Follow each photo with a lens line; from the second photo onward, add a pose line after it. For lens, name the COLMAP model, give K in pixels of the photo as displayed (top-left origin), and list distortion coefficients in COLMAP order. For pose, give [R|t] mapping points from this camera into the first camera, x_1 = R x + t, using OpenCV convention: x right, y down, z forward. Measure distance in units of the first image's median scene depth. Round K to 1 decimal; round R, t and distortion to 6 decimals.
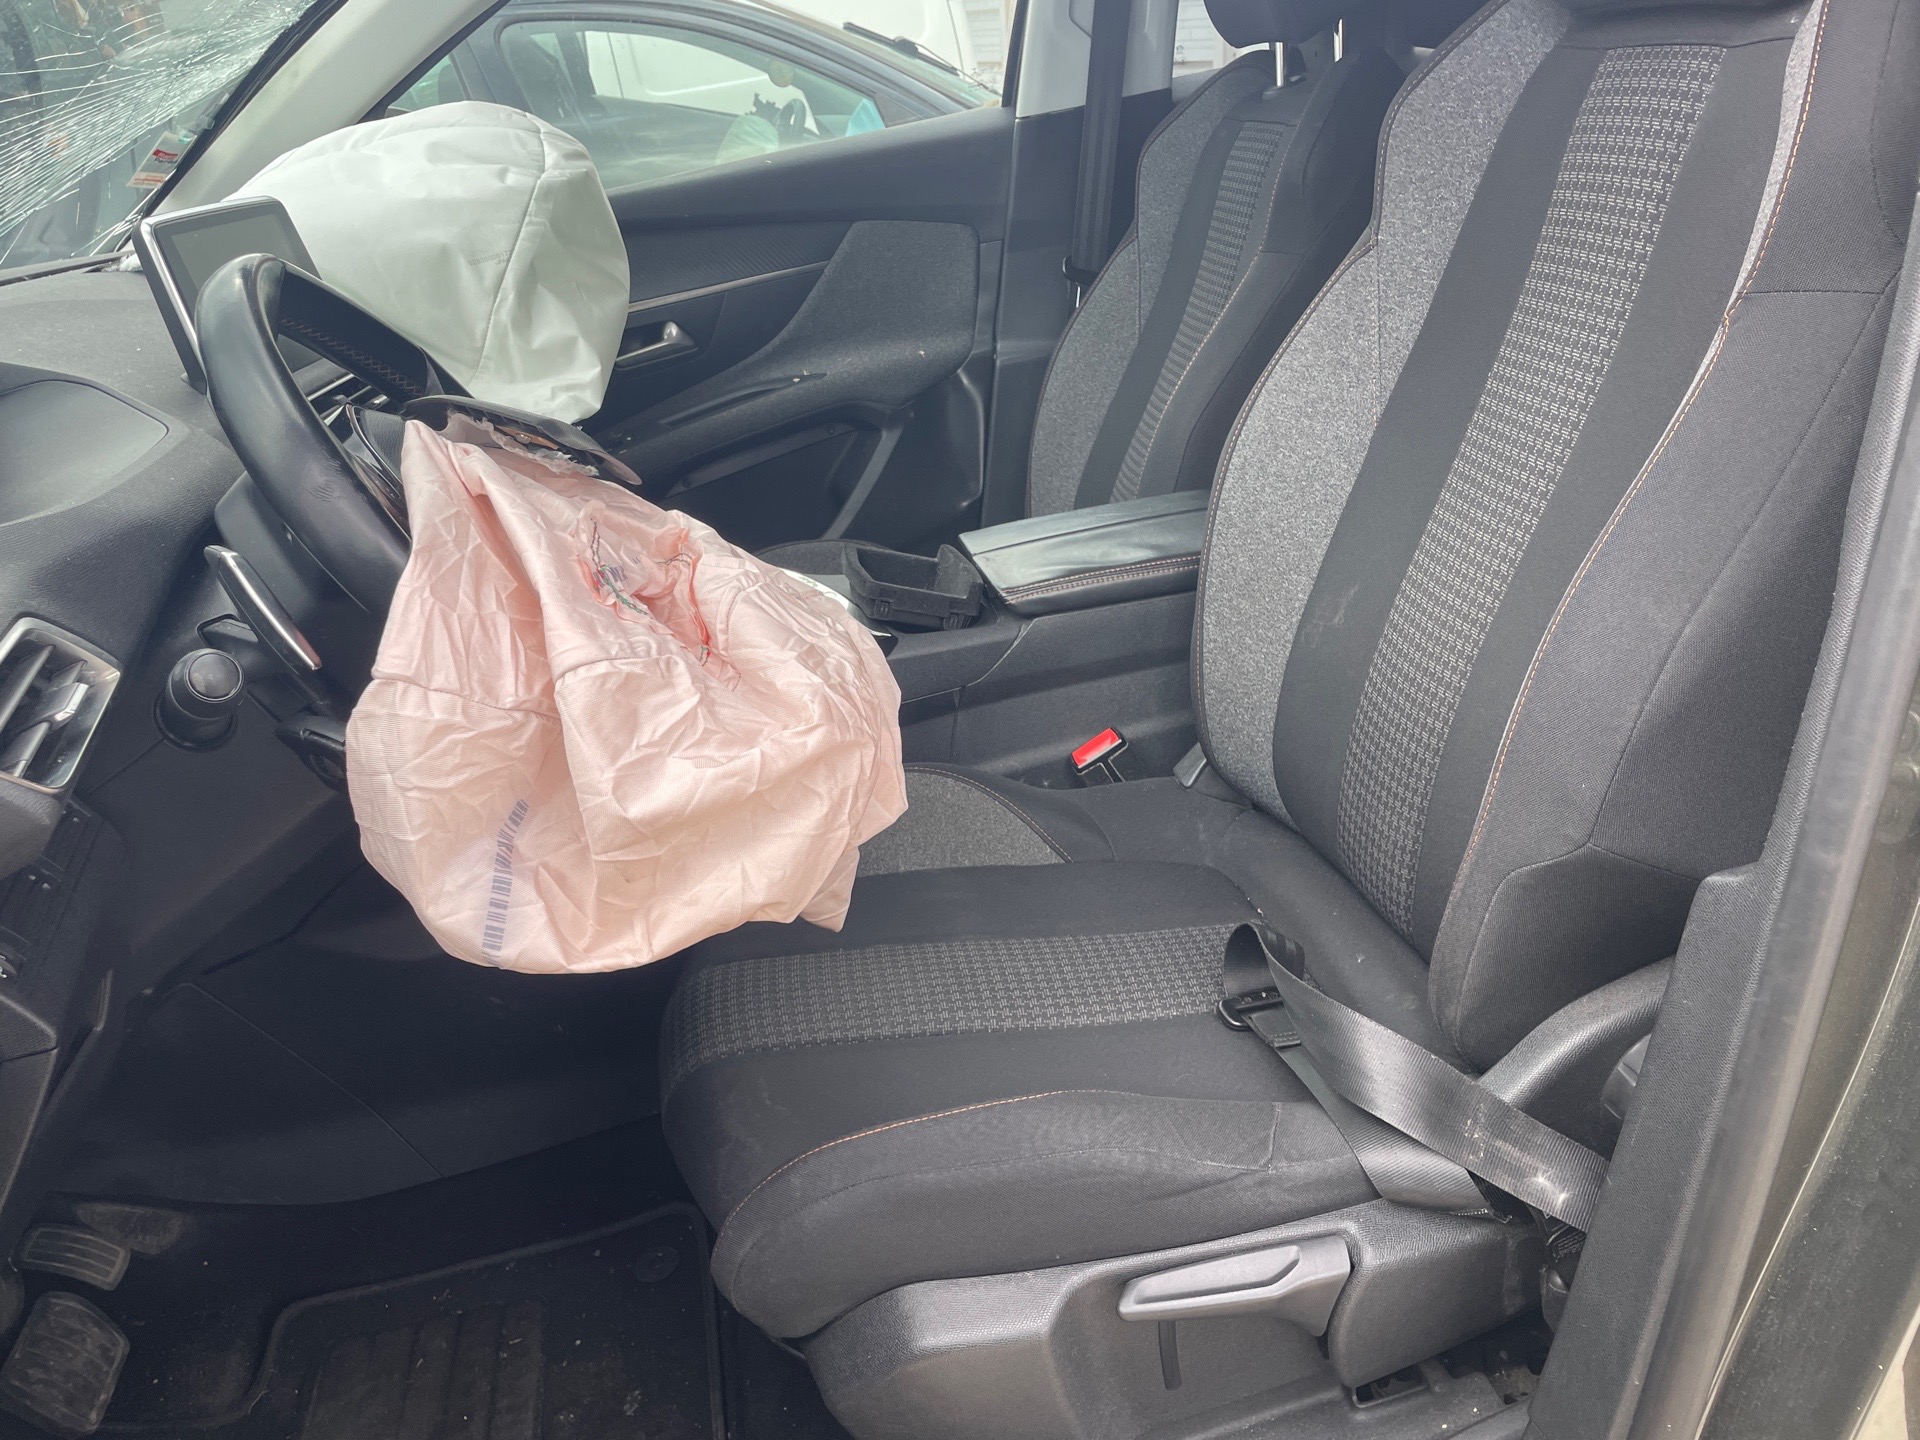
lens RADIAL K [[1463.5, 0, 946.5], [0, 1463.5, 745.9], [0, 0, 1]] dist [0.074632, -0.100288]
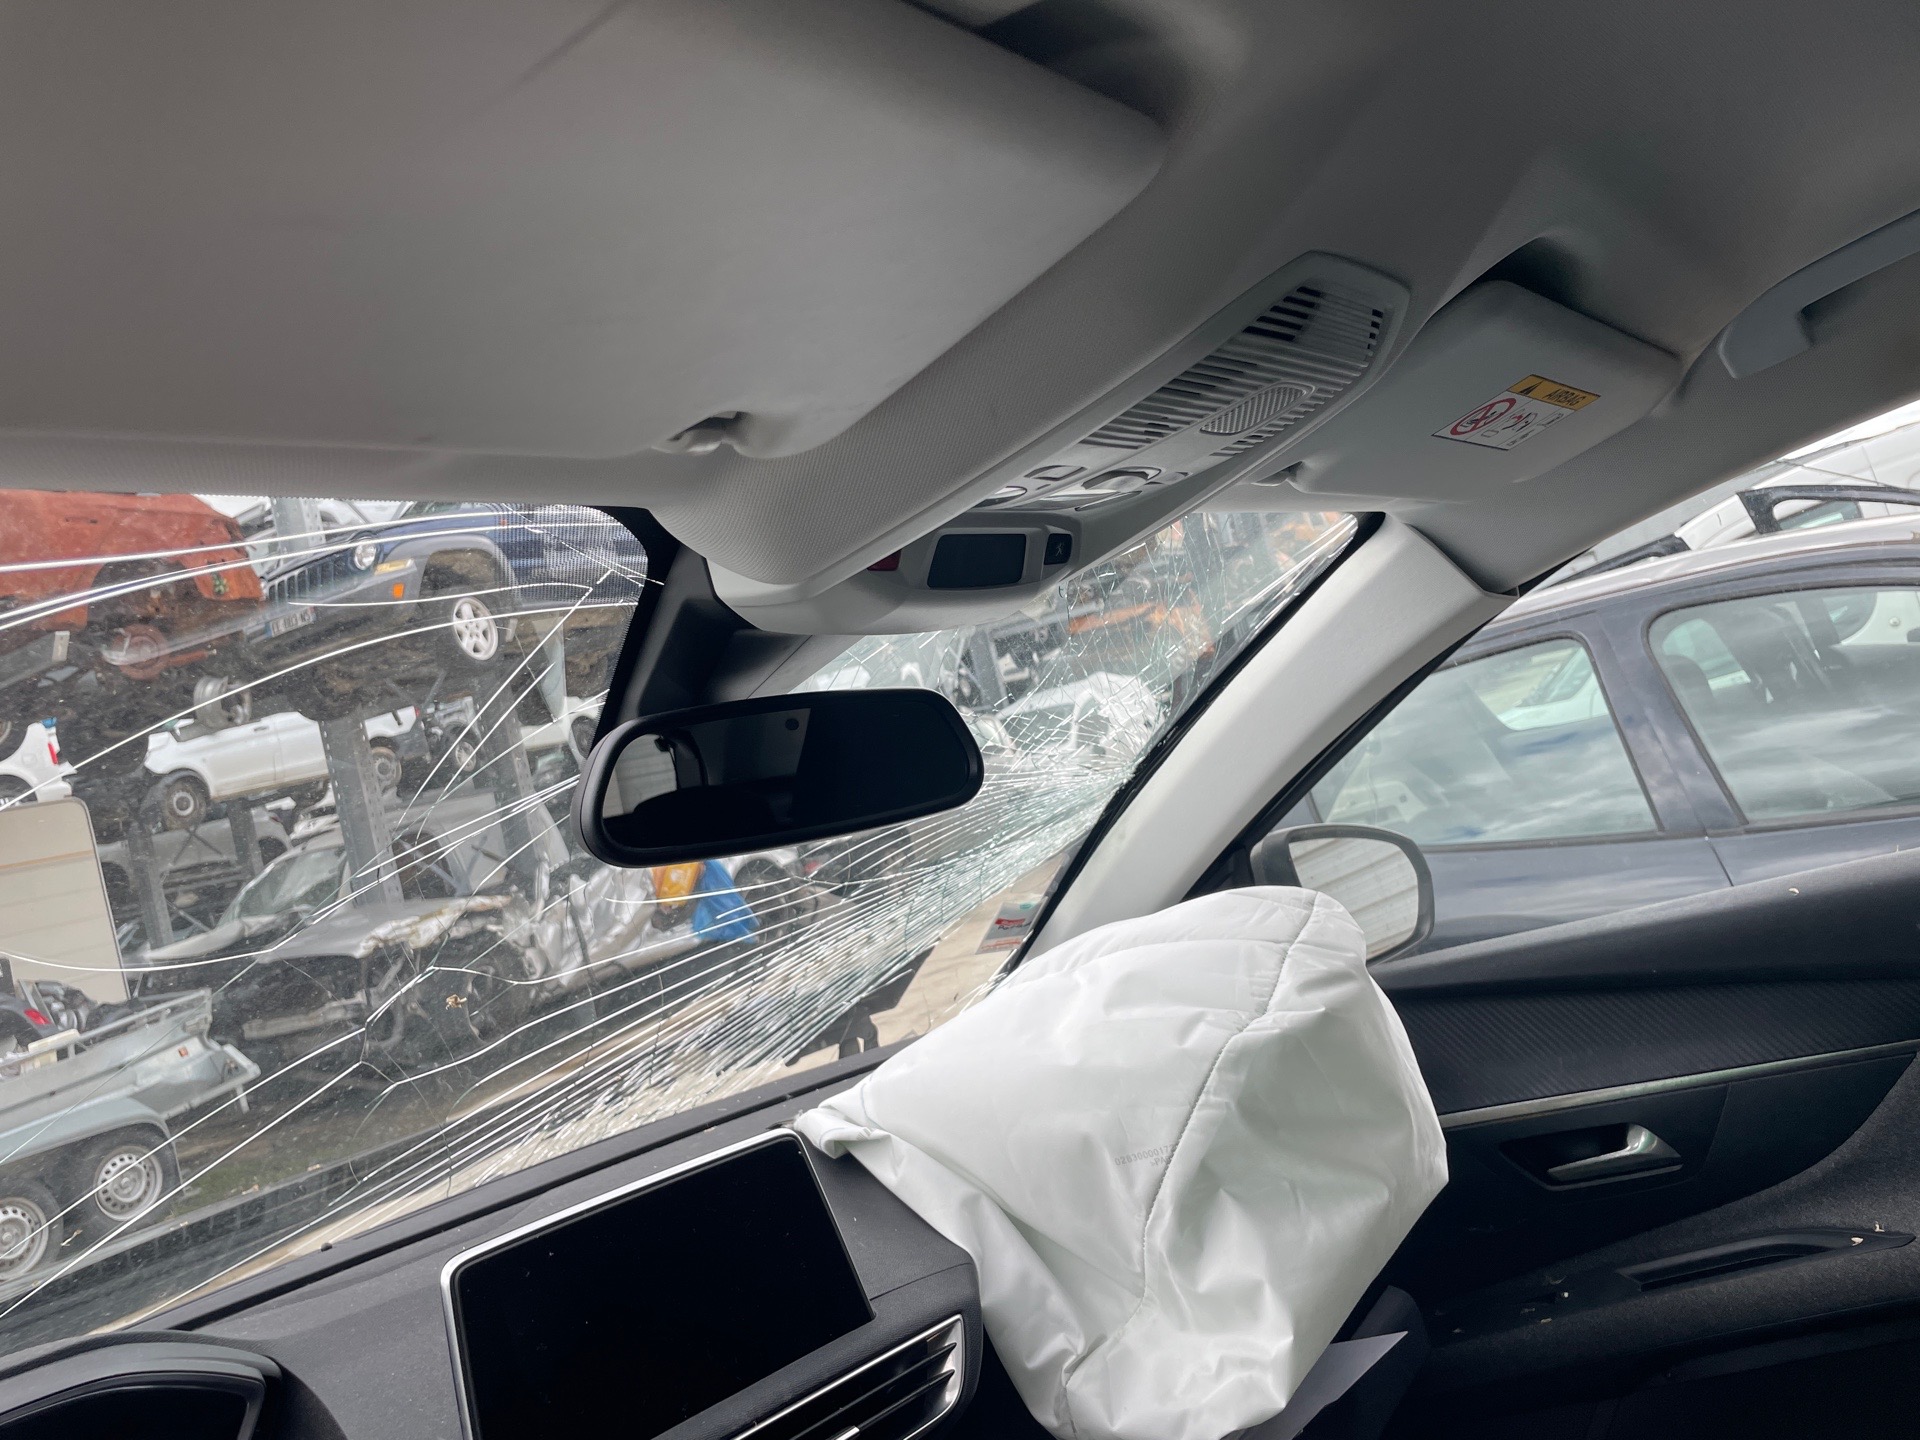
lens RADIAL K [[1463.5, 0, 914.3], [0, 1463.5, 718.9], [0, 0, 1]] dist [0.074632, -0.100288]
pose [[0.652149, -0.091332, -0.752569, 0.162113], [-0.167693, 0.950744, -0.260700, -0.326022], [0.739311, 0.296216, 0.604711, 0.439189]]
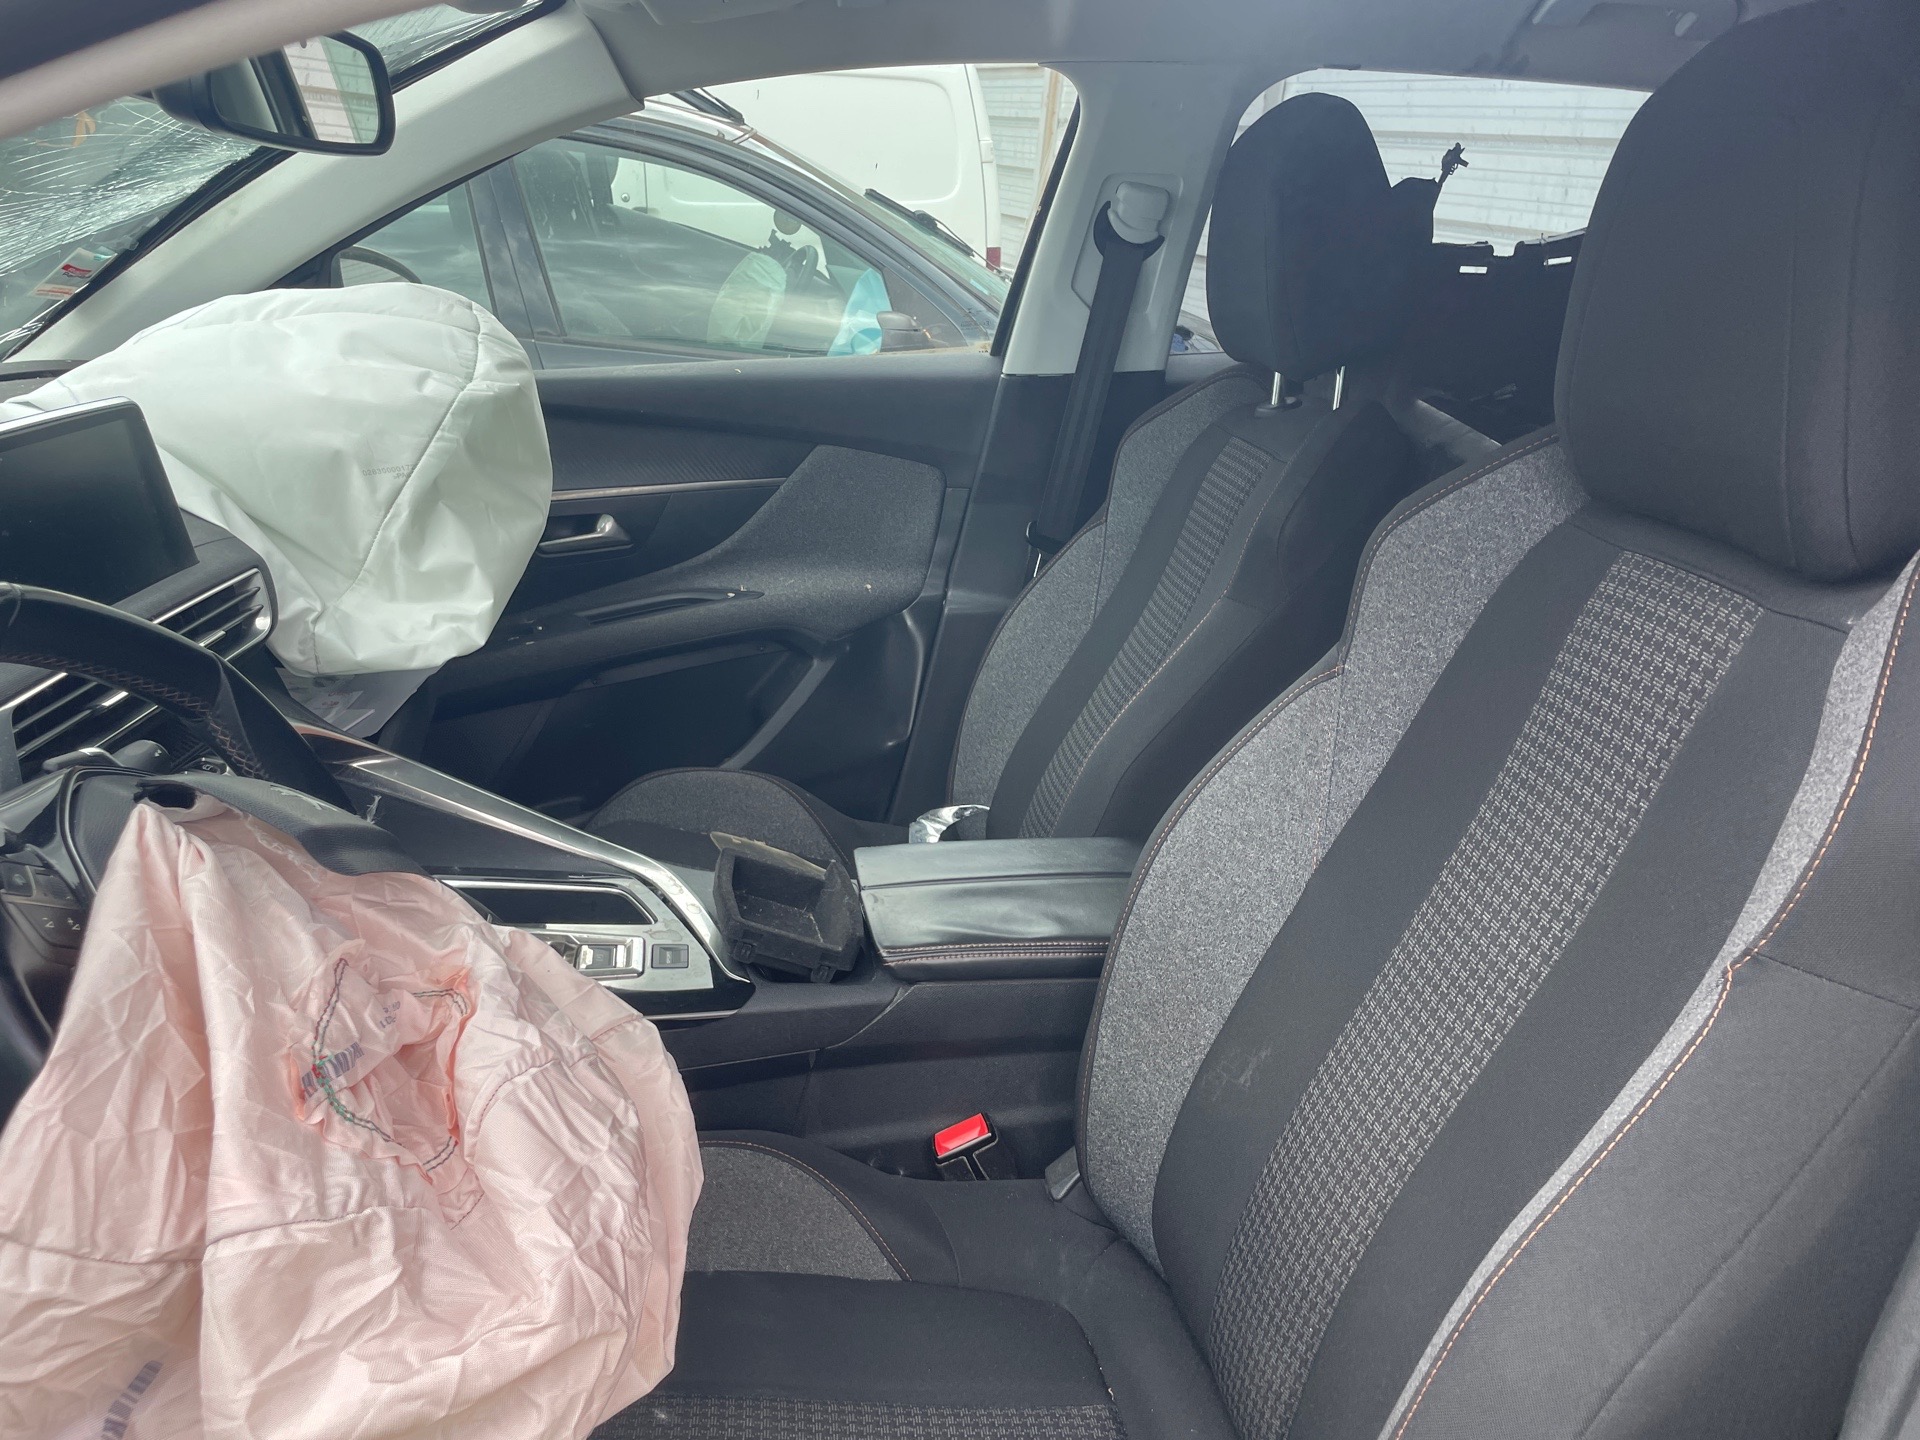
lens RADIAL K [[1463.5, 0, 943.7], [0, 1463.5, 749.2], [0, 0, 1]] dist [0.074632, -0.100288]
pose [[0.986552, 0.159851, 0.034091, 0.022448], [-0.157103, 0.984953, -0.072009, -0.150269], [-0.045089, 0.065685, 0.996821, 0.096520]]
